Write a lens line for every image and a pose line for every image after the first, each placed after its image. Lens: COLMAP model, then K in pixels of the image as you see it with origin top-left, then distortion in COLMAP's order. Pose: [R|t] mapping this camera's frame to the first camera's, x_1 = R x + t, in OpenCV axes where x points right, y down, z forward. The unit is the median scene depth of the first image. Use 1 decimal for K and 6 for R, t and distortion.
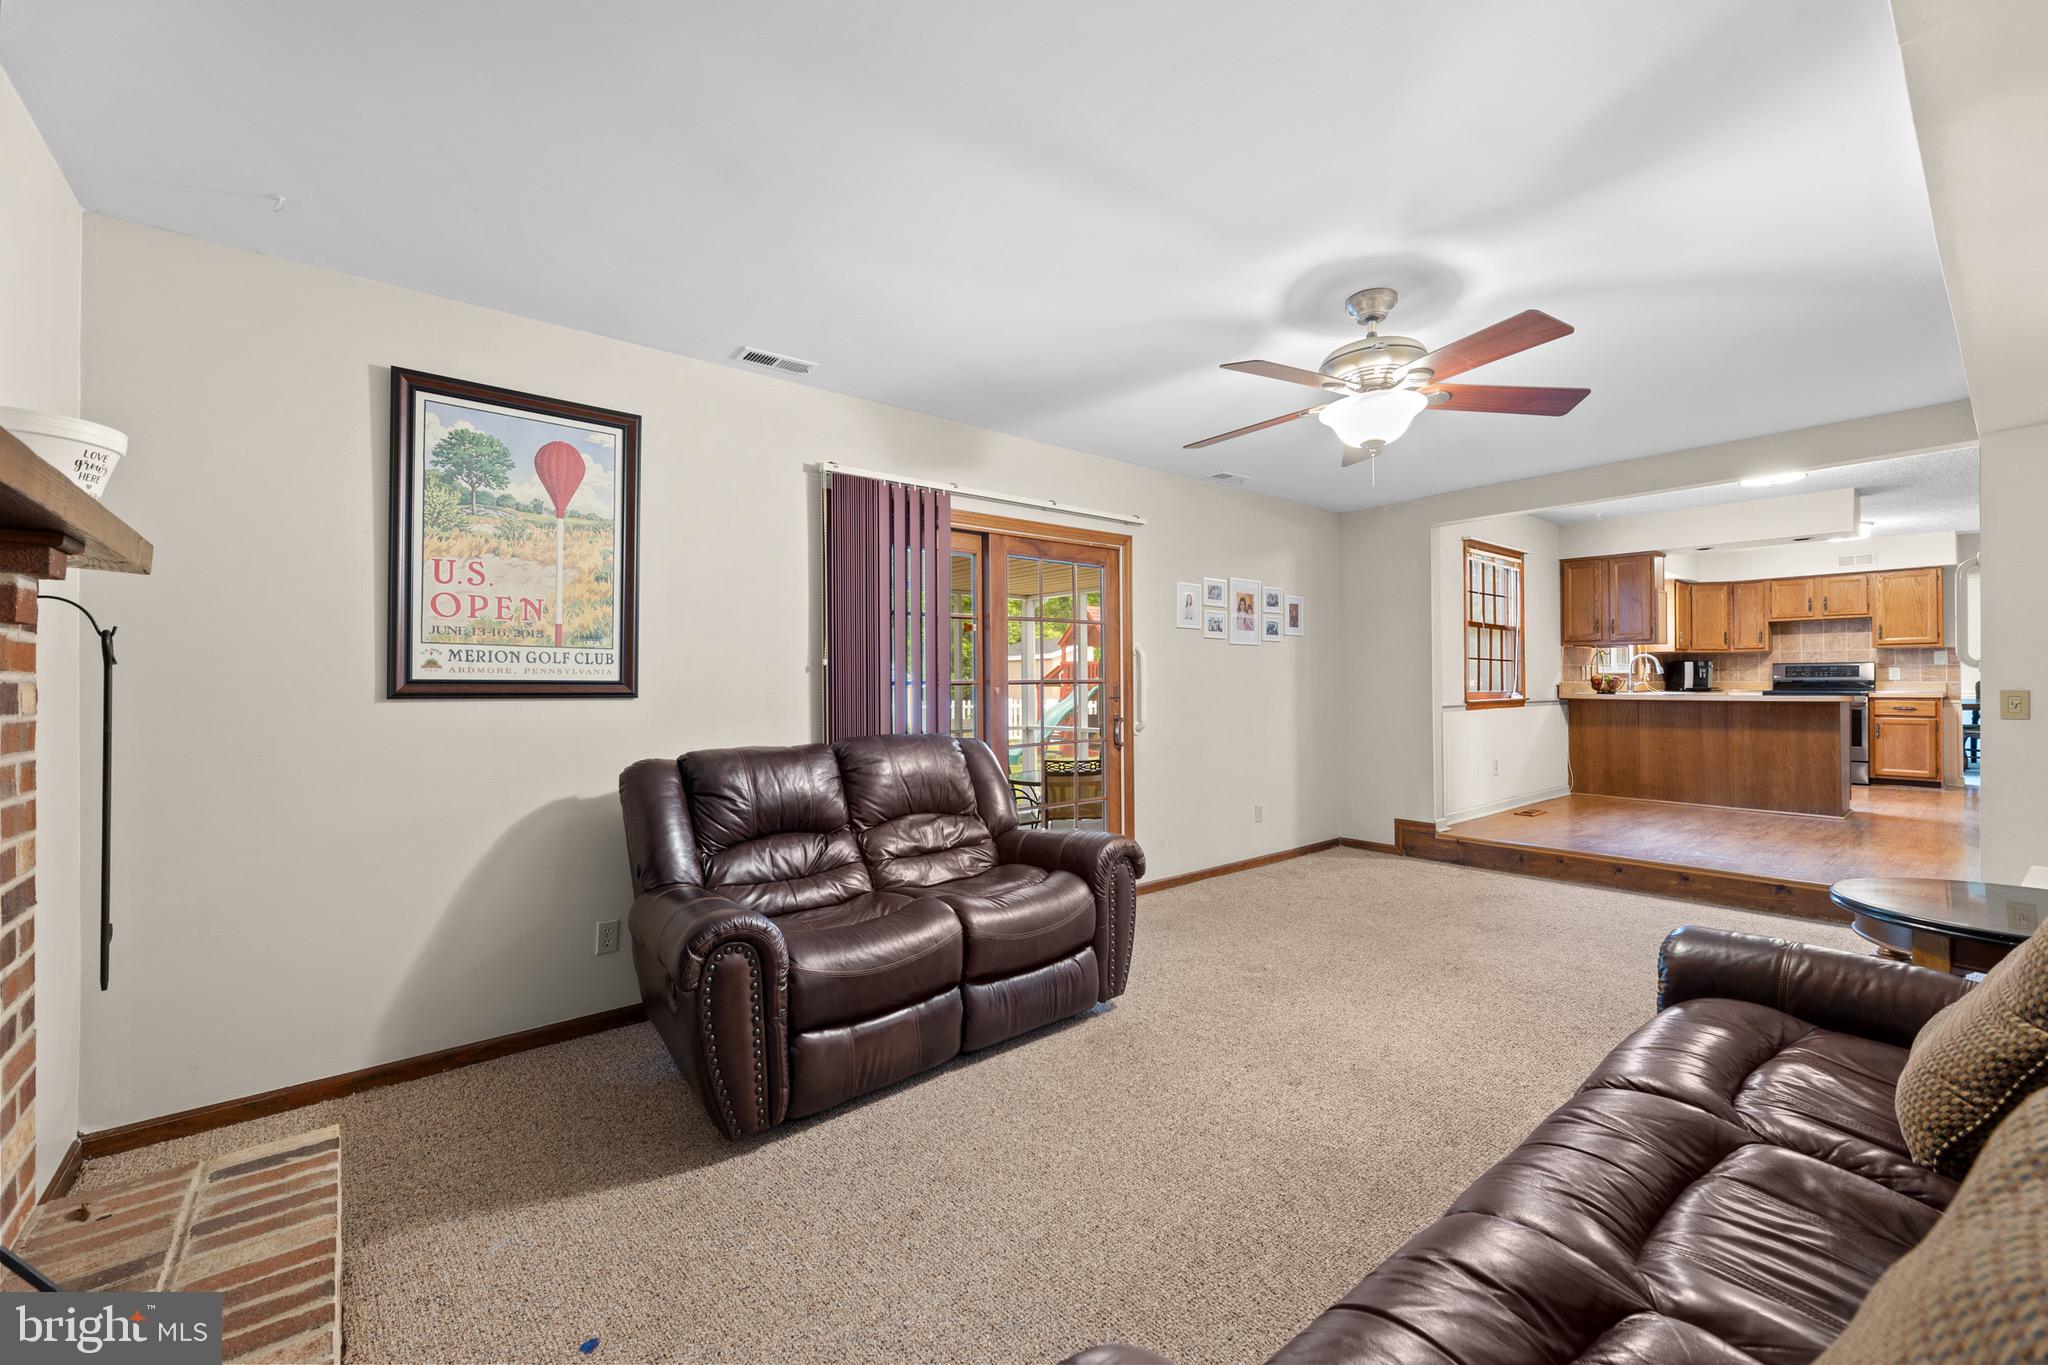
lens RADIAL K [[823.2, 0, 1020.1], [0, 823.2, 673.4], [0, 0, 1]] dist [0.001012, 0.000011]
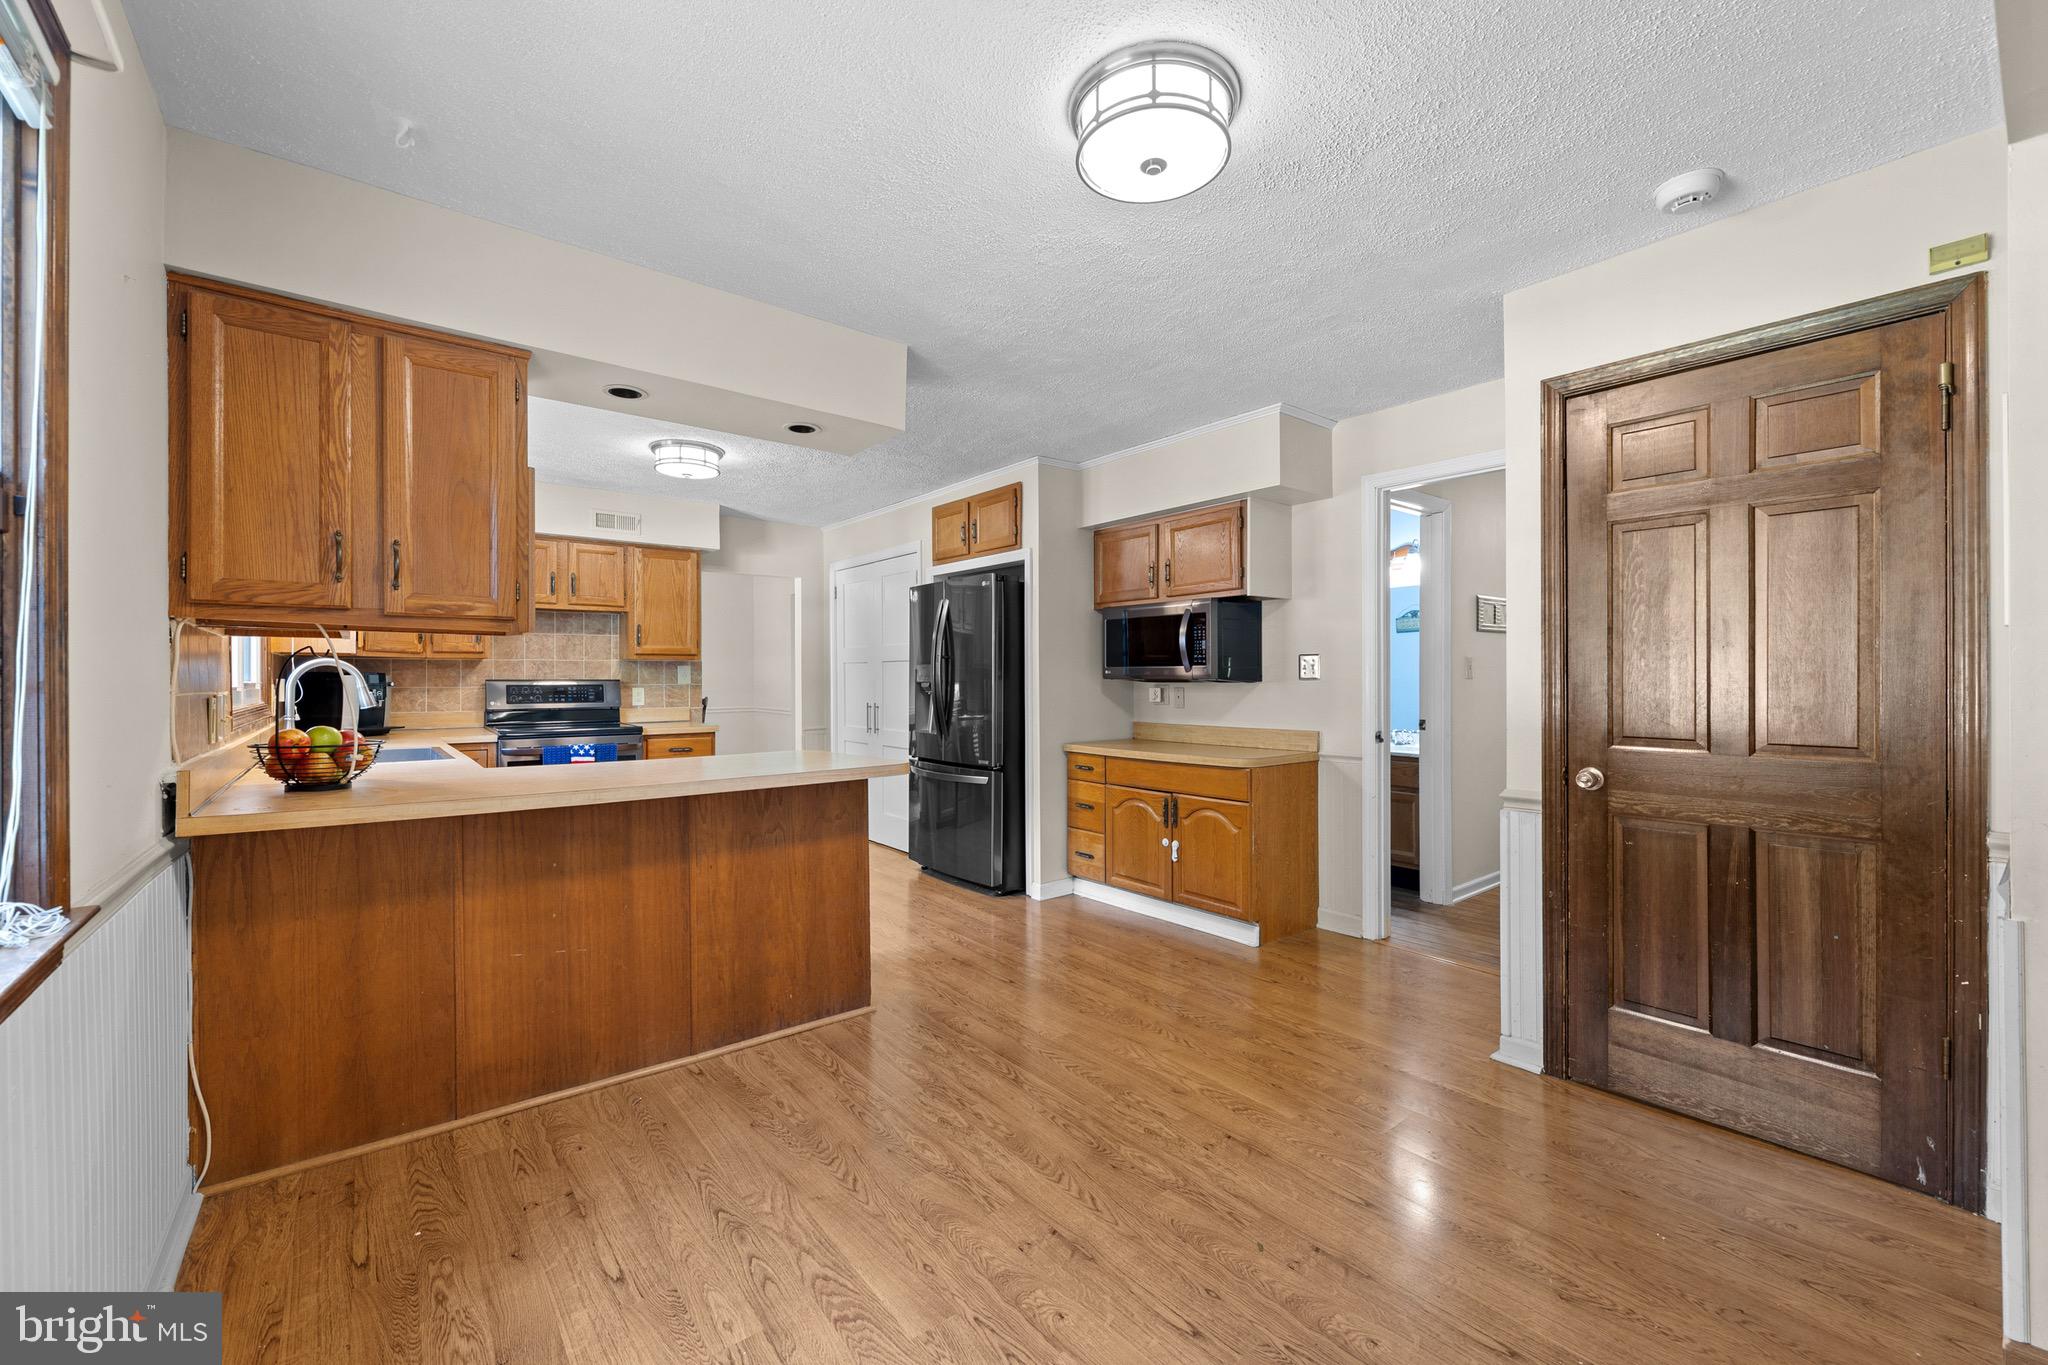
lens RADIAL K [[823.2, 0, 1022.1], [0, 823.2, 679.2], [0, 0, 1]] dist [0.001012, 0.000011]
pose [[0.012518, 0.001410, 0.999921, 0.383299], [-0.007711, 0.999969, -0.001313, -0.016275], [-0.999892, -0.007694, 0.012528, 0.687151]]
